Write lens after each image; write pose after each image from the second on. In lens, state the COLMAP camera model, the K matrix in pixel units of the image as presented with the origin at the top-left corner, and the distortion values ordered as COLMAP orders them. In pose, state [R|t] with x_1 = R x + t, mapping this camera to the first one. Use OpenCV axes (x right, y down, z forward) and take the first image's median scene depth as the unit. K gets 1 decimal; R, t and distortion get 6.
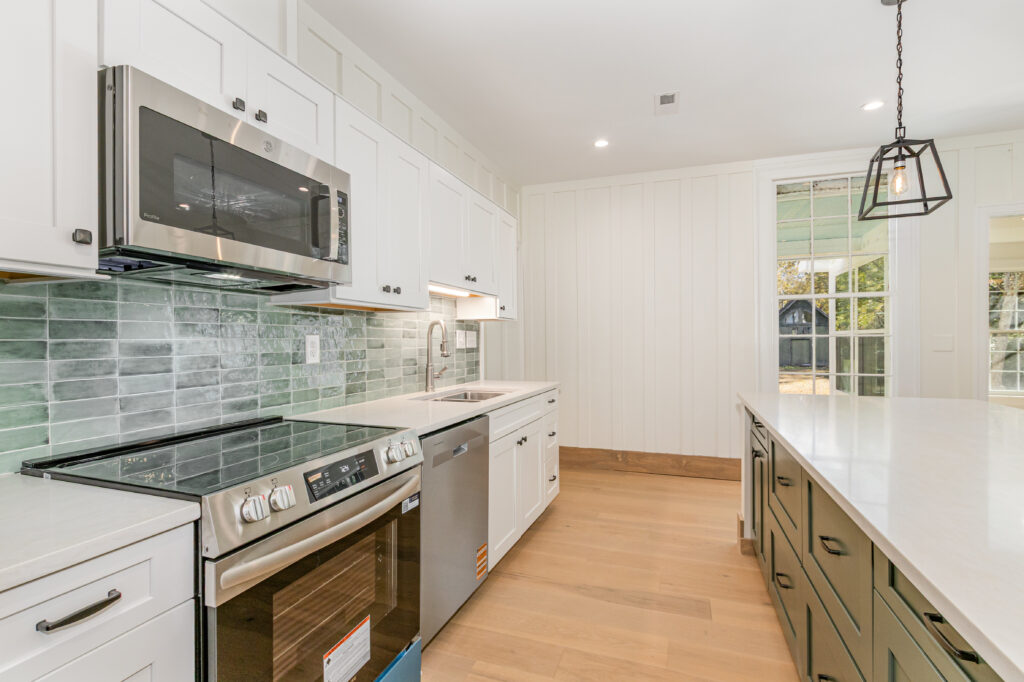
lens RADIAL K [[483.2, 0, 510.2], [0, 483.2, 343.1], [0, 0, 1]] dist [0.000109, 0.000082]
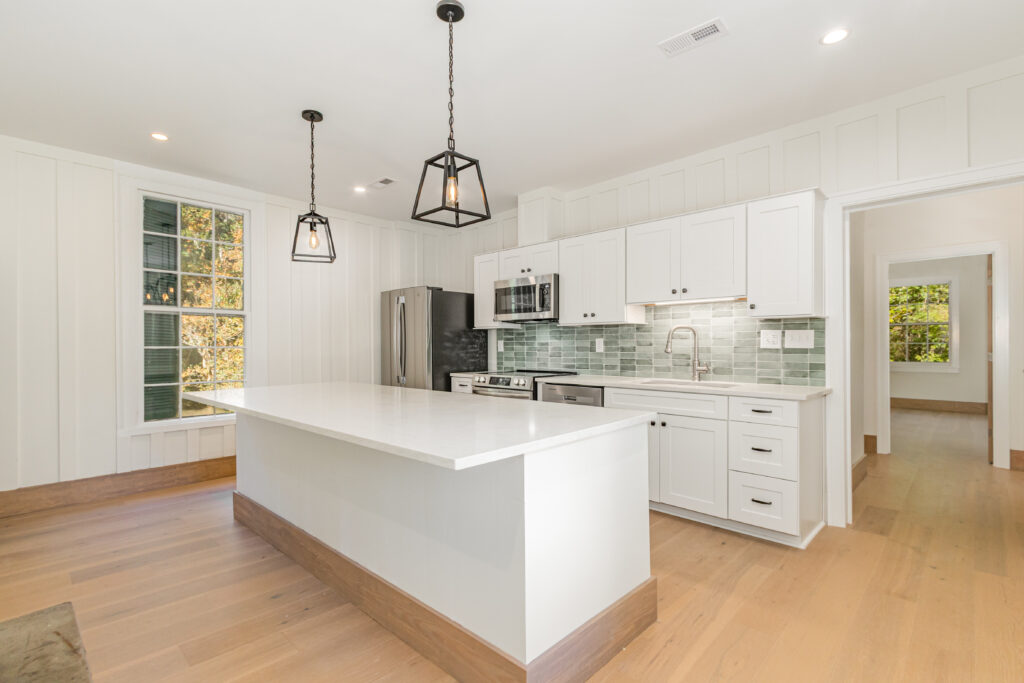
lens RADIAL K [[483.2, 0, 511.1], [0, 483.2, 341.5], [0, 0, 1]] dist [0.000109, 0.000082]
pose [[-0.397757, 0.000540, -0.917491, 1.777022], [-0.002007, 0.999997, 0.001459, -0.006561], [0.917489, 0.002422, -0.397755, 1.576775]]
